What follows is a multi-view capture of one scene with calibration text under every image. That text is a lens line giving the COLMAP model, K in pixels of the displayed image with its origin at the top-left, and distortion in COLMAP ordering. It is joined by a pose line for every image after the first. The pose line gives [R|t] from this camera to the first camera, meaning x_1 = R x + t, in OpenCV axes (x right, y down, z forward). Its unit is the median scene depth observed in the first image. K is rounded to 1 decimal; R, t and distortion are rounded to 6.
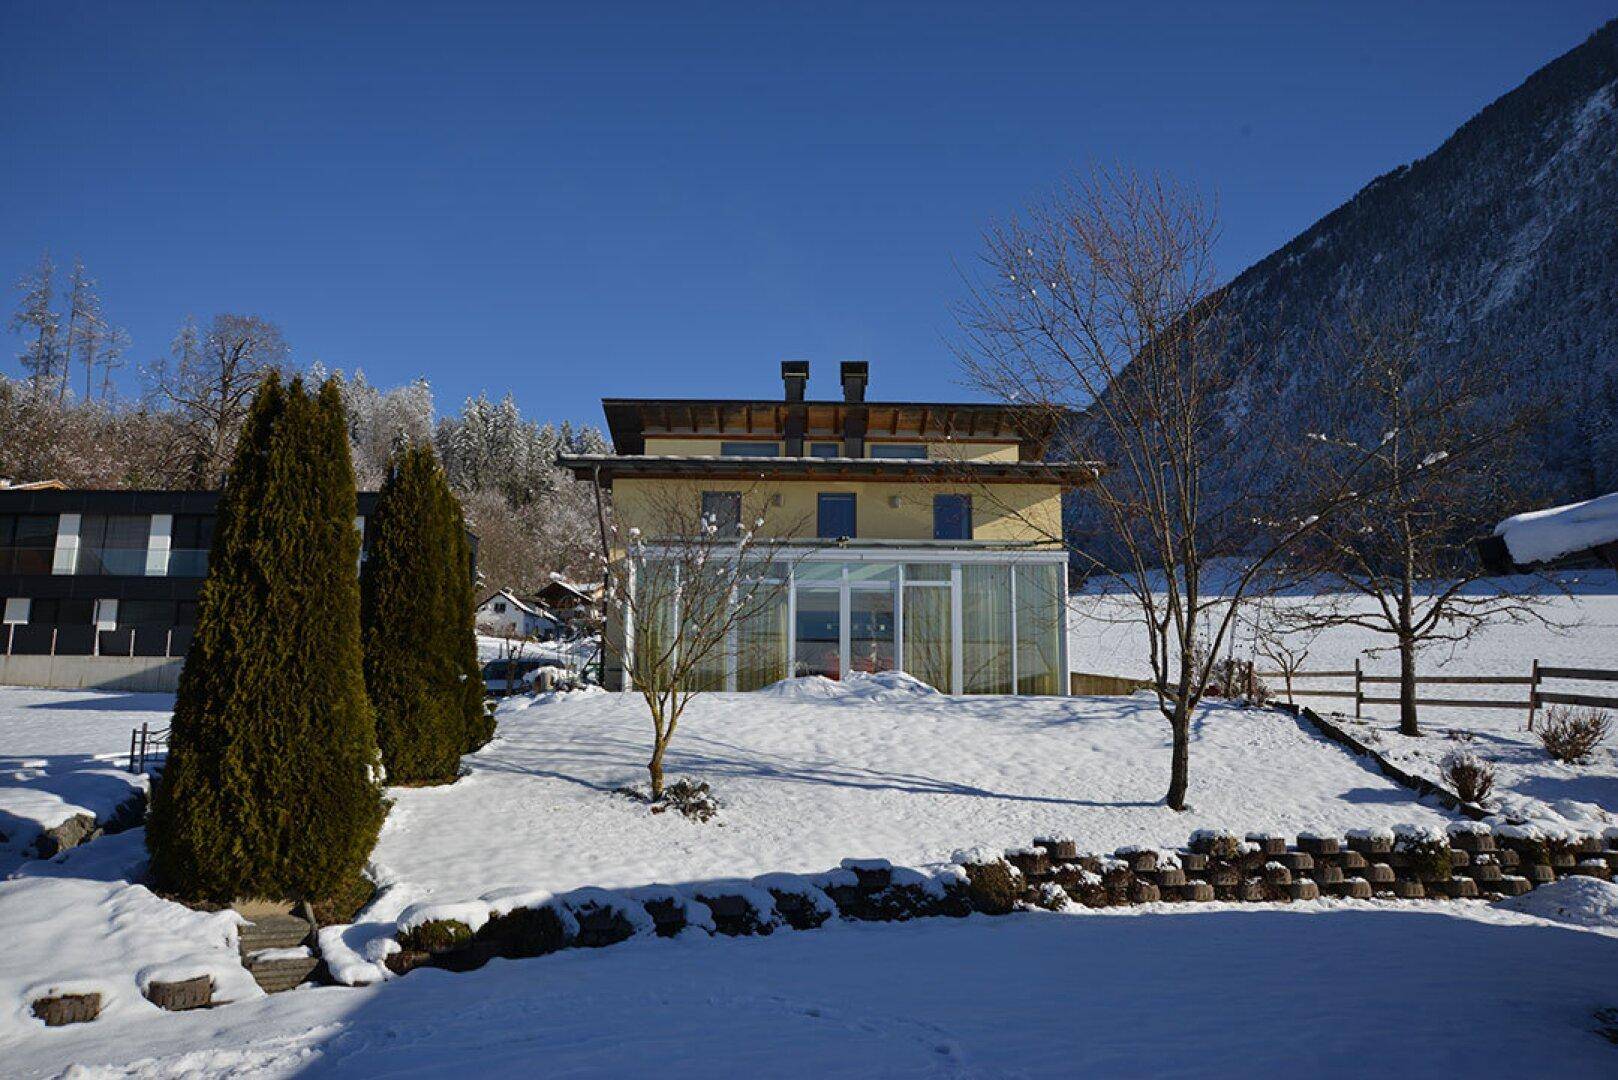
lens RADIAL K [[1108.5, 0, 815.8], [0, 1108.5, 540.8], [0, 0, 1]] dist [-0.171166, 0.137298]
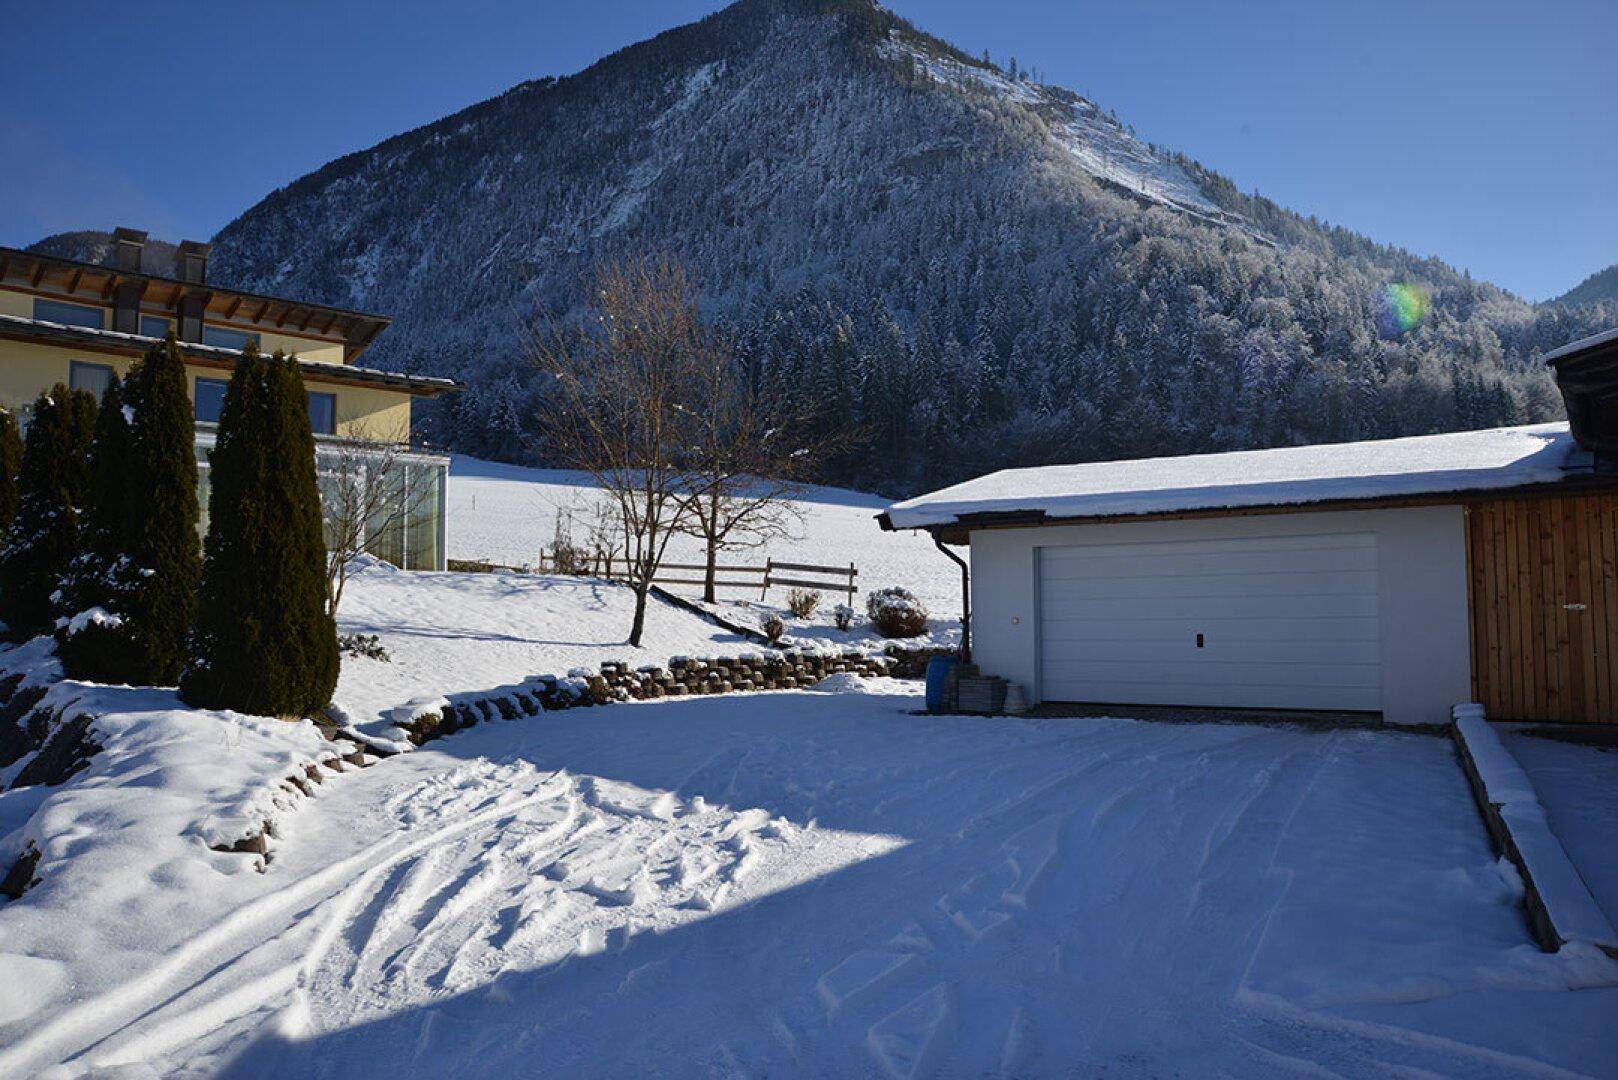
lens RADIAL K [[1108.5, 0, 815.8], [0, 1108.5, 540.8], [0, 0, 1]] dist [-0.171166, 0.137298]
pose [[0.705745, 0.027656, 0.707926, -0.242746], [-0.110714, 0.991266, 0.071648, -0.021565], [-0.699762, -0.128943, 0.702643, -0.122919]]
